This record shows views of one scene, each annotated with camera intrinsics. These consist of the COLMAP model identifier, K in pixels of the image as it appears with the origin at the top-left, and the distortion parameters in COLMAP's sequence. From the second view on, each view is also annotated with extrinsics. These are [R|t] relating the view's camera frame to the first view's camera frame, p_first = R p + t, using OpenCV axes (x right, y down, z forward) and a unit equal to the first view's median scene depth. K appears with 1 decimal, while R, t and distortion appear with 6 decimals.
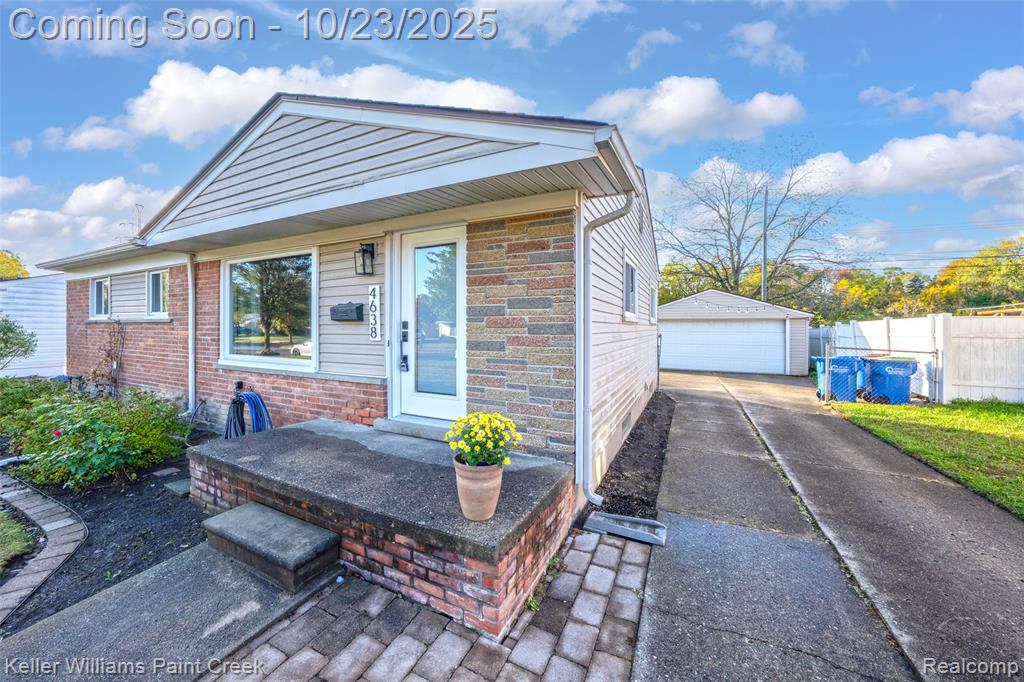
lens RADIAL K [[357.5, 0, 508.7], [0, 357.5, 330.9], [0, 0, 1]] dist [-0.009283, 0.000325]
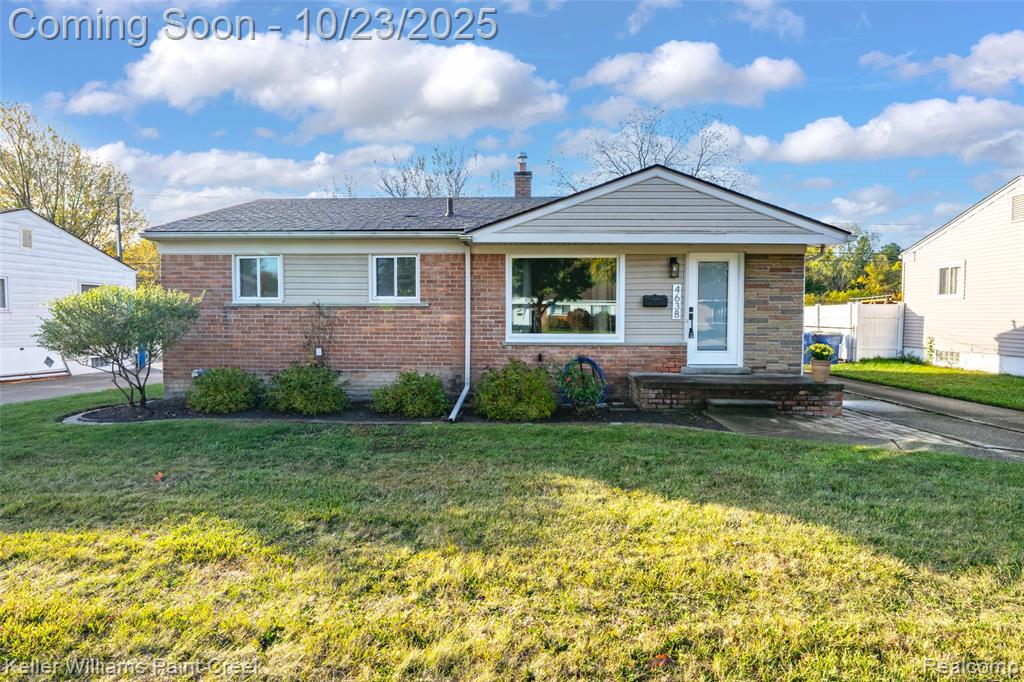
lens RADIAL K [[556.7, 0, 507.6], [0, 556.7, 339.1], [0, 0, 1]] dist [-0.006494, -0.000469]
pose [[0.898633, -0.022181, 0.438140, -1.957726], [0.007186, 0.999331, 0.035853, 0.019981], [-0.438642, -0.029070, 0.898192, -0.818069]]
